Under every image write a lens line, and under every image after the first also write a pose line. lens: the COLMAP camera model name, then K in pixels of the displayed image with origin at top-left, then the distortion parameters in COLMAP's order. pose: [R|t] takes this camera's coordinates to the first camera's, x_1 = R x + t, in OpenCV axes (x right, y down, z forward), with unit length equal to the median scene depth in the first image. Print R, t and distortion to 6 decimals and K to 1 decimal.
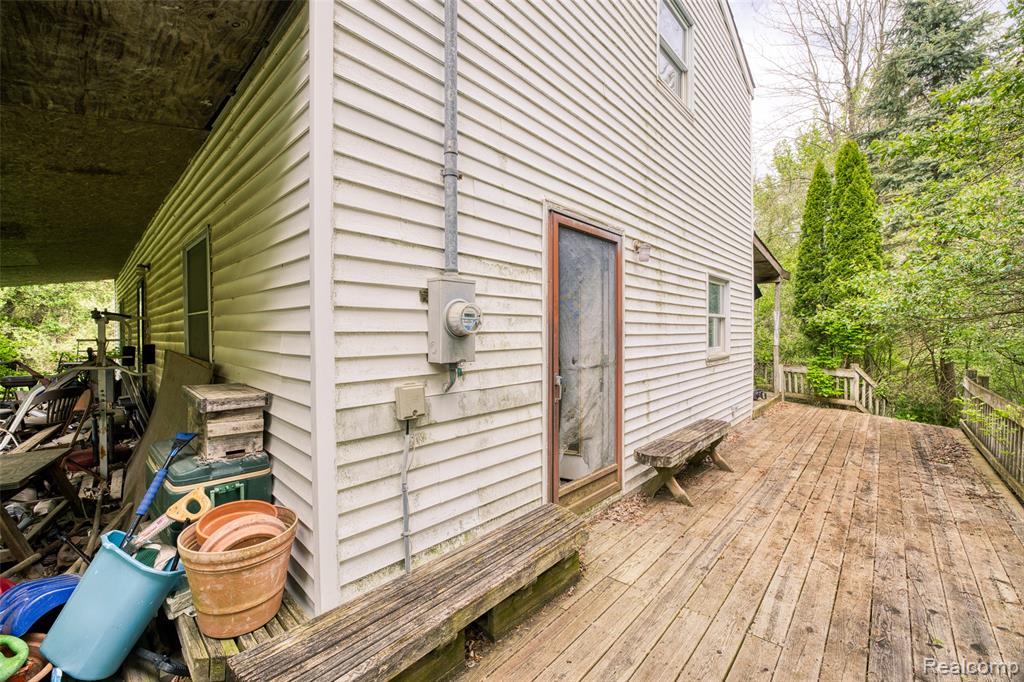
lens RADIAL K [[441.9, 0, 509.6], [0, 441.9, 334.1], [0, 0, 1]] dist [-0.002697, -0.000254]
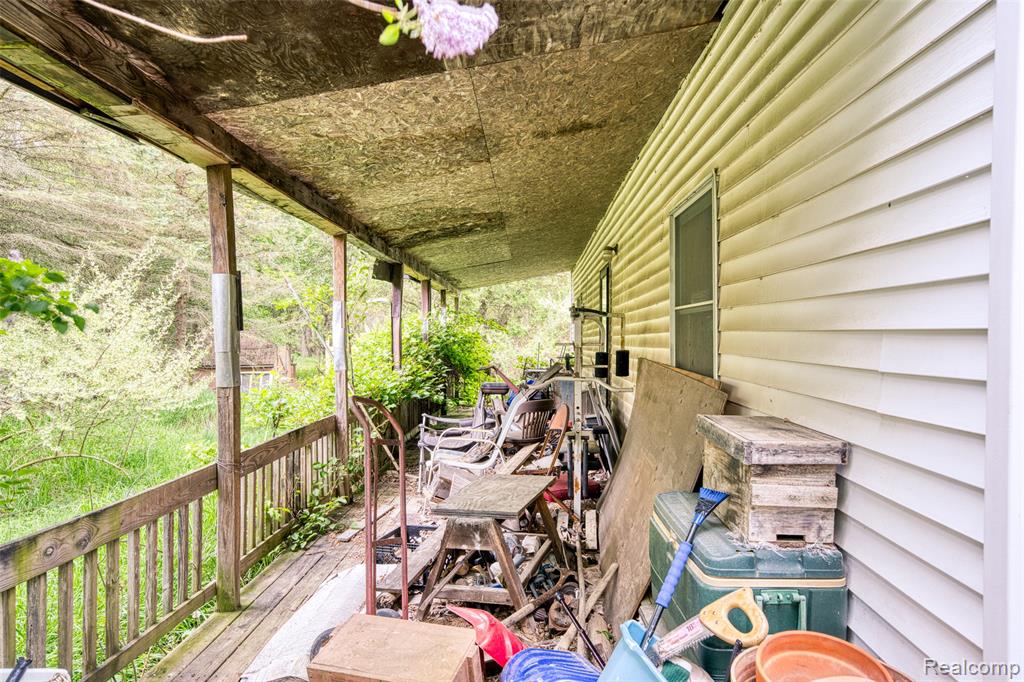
lens RADIAL K [[677.0, 0, 512.0], [0, 677.0, 341.0], [0, 0, 1]] dist [0.078854, -0.000030]
pose [[0.701251, 0.005030, -0.712897, -0.171570], [-0.001843, 0.999985, 0.005242, 0.002410], [0.712912, -0.002362, 0.701250, 0.072901]]
